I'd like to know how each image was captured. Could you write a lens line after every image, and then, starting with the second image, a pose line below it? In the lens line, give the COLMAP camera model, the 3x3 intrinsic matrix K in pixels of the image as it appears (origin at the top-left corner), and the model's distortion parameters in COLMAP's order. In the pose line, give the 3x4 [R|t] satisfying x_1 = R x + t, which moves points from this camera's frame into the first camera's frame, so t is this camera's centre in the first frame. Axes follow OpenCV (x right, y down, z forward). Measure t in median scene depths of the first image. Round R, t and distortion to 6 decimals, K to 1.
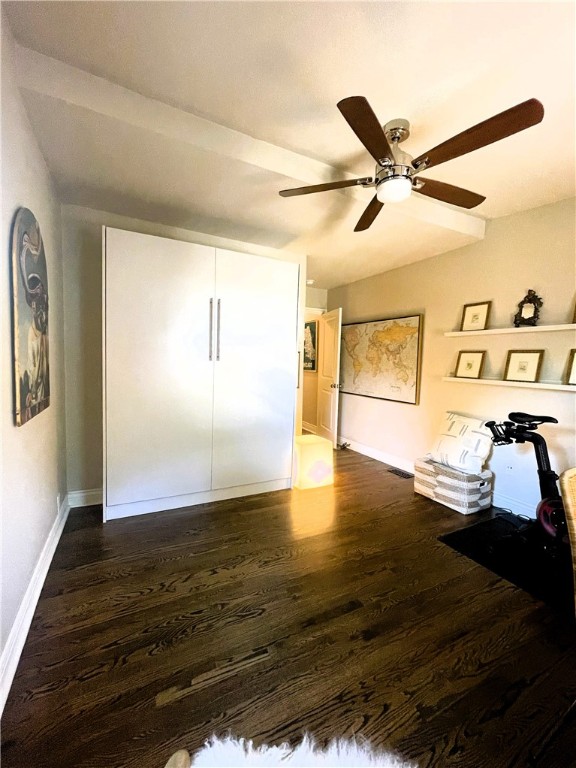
lens RADIAL K [[314.4, 0, 283.5], [0, 314.4, 382.7], [0, 0, 1]] dist [-0.000204, -0.000030]
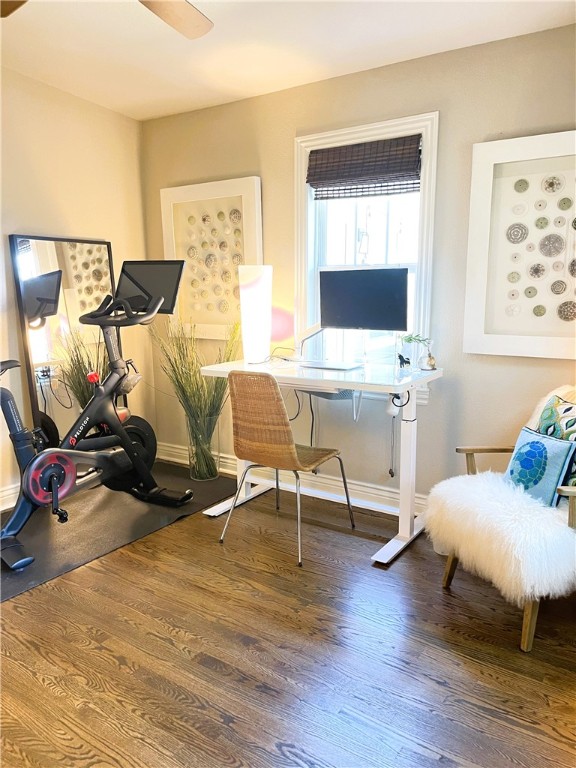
lens RADIAL K [[585.8, 0, 285.7], [0, 585.8, 384.7], [0, 0, 1]] dist [0.064947, -0.090330]
pose [[-0.486845, -0.176398, 0.855491, -0.904825], [0.044985, 0.973033, 0.226235, -0.155642], [-0.872329, 0.148626, -0.465781, 1.452669]]
